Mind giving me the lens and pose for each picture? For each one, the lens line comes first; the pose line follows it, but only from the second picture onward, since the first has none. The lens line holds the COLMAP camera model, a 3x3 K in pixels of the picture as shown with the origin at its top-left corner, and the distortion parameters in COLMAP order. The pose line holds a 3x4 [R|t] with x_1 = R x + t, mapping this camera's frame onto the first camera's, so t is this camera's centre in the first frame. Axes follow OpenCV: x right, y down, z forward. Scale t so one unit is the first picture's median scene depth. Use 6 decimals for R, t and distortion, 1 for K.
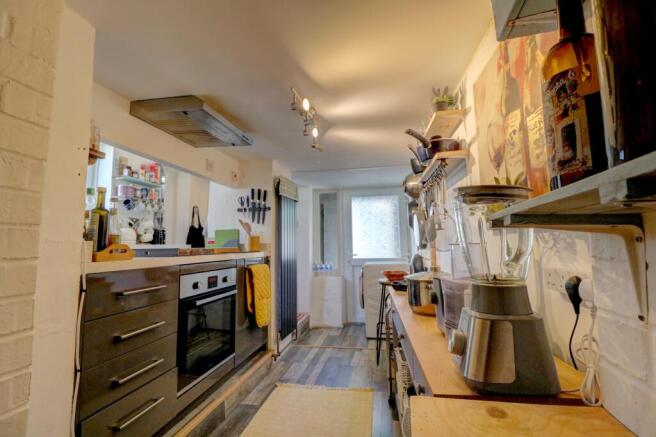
lens RADIAL K [[323.0, 0, 328.0], [0, 323.0, 218.5], [0, 0, 1]] dist [-0.000275, -0.000035]
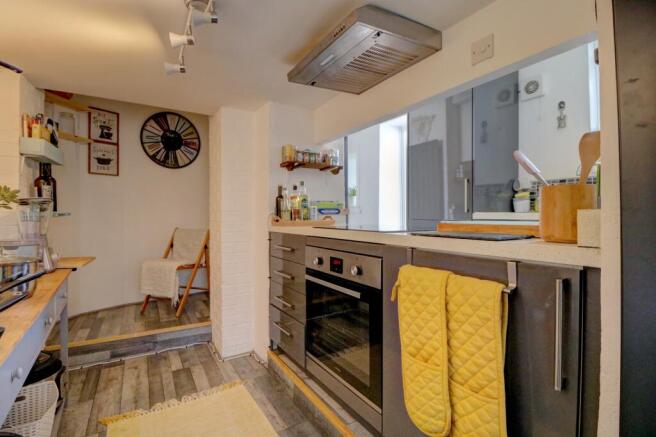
lens RADIAL K [[323.0, 0, 328.0], [0, 323.0, 218.5], [0, 0, 1]] dist [-0.000275, -0.000035]
pose [[-0.756840, 0.015632, -0.653413, 0.159781], [0.064089, 0.996671, -0.050390, 0.125636], [0.650450, -0.080014, -0.755323, 1.602535]]
